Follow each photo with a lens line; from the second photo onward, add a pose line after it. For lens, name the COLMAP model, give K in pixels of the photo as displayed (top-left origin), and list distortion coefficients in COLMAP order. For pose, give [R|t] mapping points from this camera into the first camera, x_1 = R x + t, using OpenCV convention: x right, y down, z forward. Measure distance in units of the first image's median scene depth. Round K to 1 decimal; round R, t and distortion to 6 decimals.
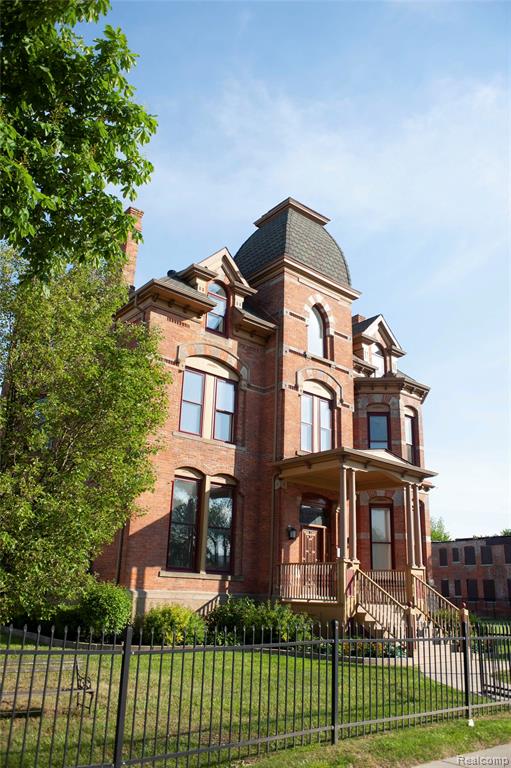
lens RADIAL K [[603.5, 0, 259.5], [0, 603.5, 382.0], [0, 0, 1]] dist [-0.054724, 0.027875]
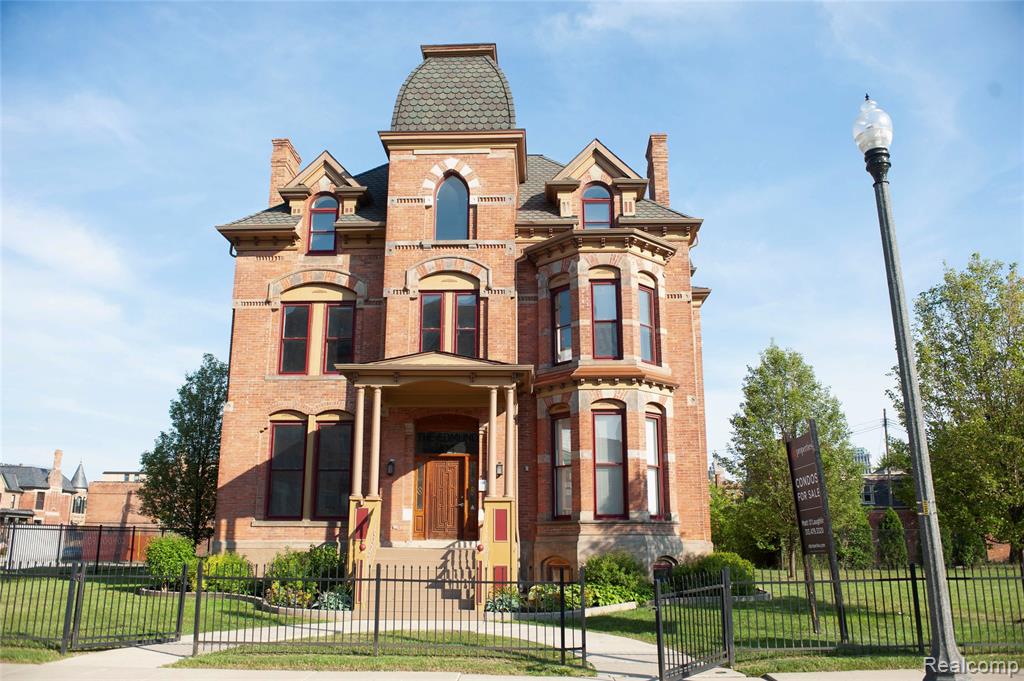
lens RADIAL K [[804.7, 0, 501.6], [0, 804.7, 327.6], [0, 0, 1]] dist [-0.054724, 0.027875]
pose [[0.738528, -0.203742, -0.642702, 0.863261], [0.250841, 0.967850, -0.018577, 0.112803], [0.625824, -0.147496, 0.765891, 0.251082]]
